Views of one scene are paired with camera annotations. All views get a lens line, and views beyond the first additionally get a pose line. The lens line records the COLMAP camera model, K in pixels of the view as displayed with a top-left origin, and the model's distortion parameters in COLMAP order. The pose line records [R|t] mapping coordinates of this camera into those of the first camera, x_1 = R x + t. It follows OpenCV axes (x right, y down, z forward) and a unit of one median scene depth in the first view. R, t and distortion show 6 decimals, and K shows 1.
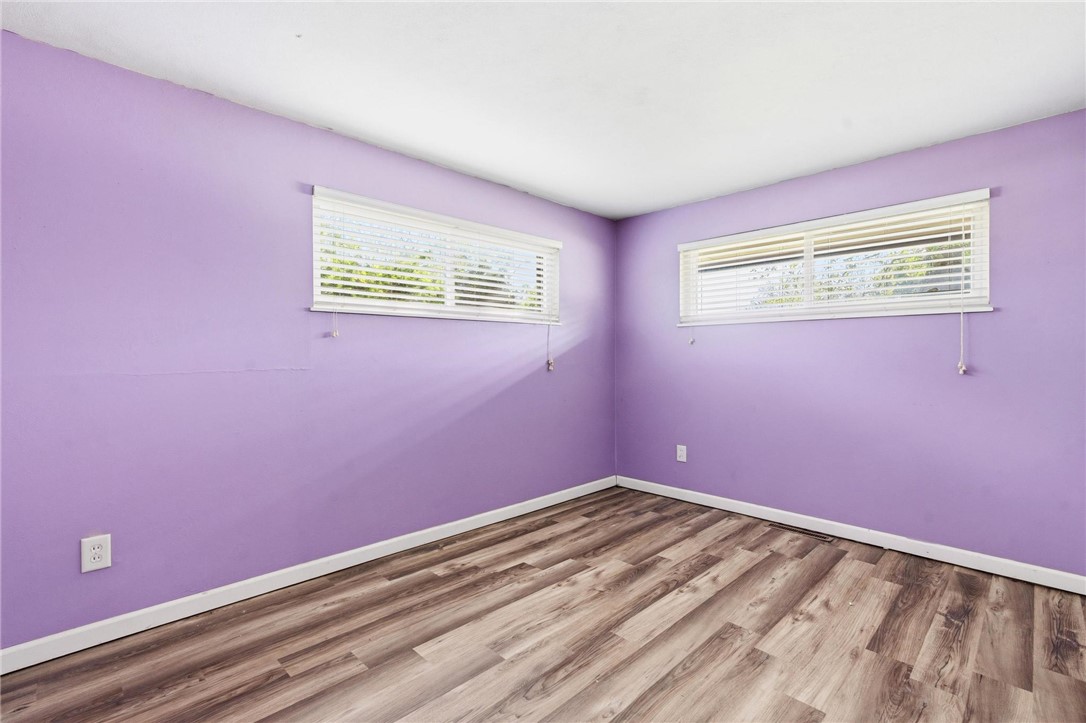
lens RADIAL K [[494.7, 0, 546.6], [0, 494.7, 358.2], [0, 0, 1]] dist [-0.004847, 0.001064]
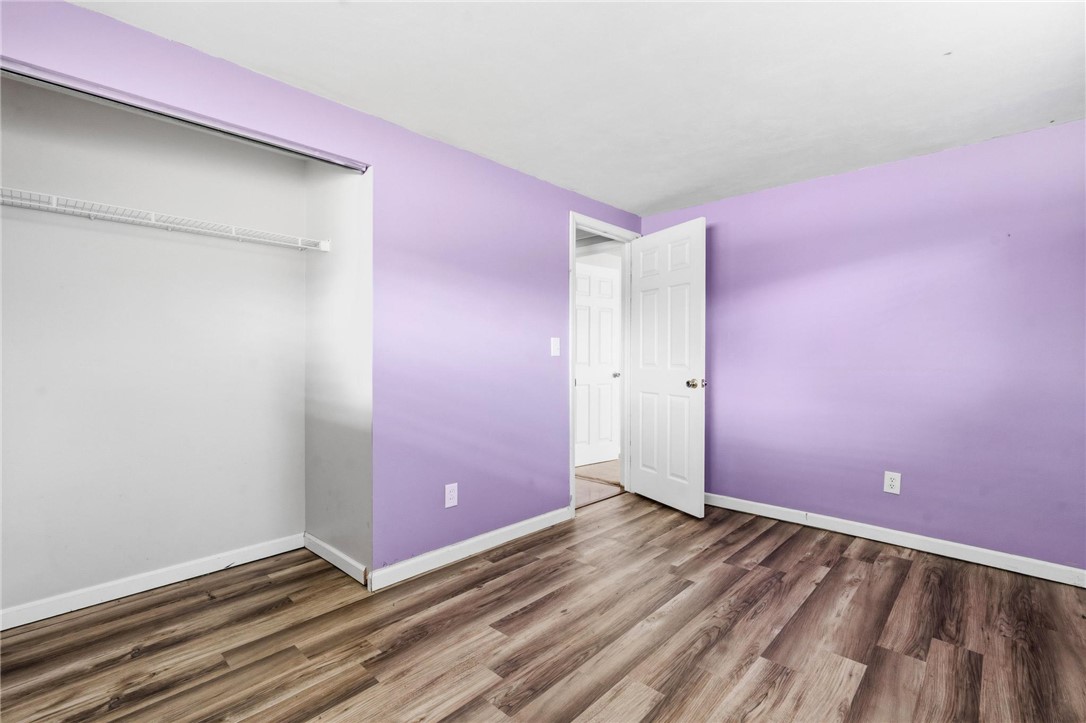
lens RADIAL K [[494.7, 0, 546.6], [0, 494.7, 358.2], [0, 0, 1]] dist [-0.004847, 0.001064]
pose [[-0.999520, 0.002196, -0.030900, 0.386861], [0.001896, 0.999951, 0.009724, -0.012142], [0.030920, 0.009661, -0.999475, 2.004242]]
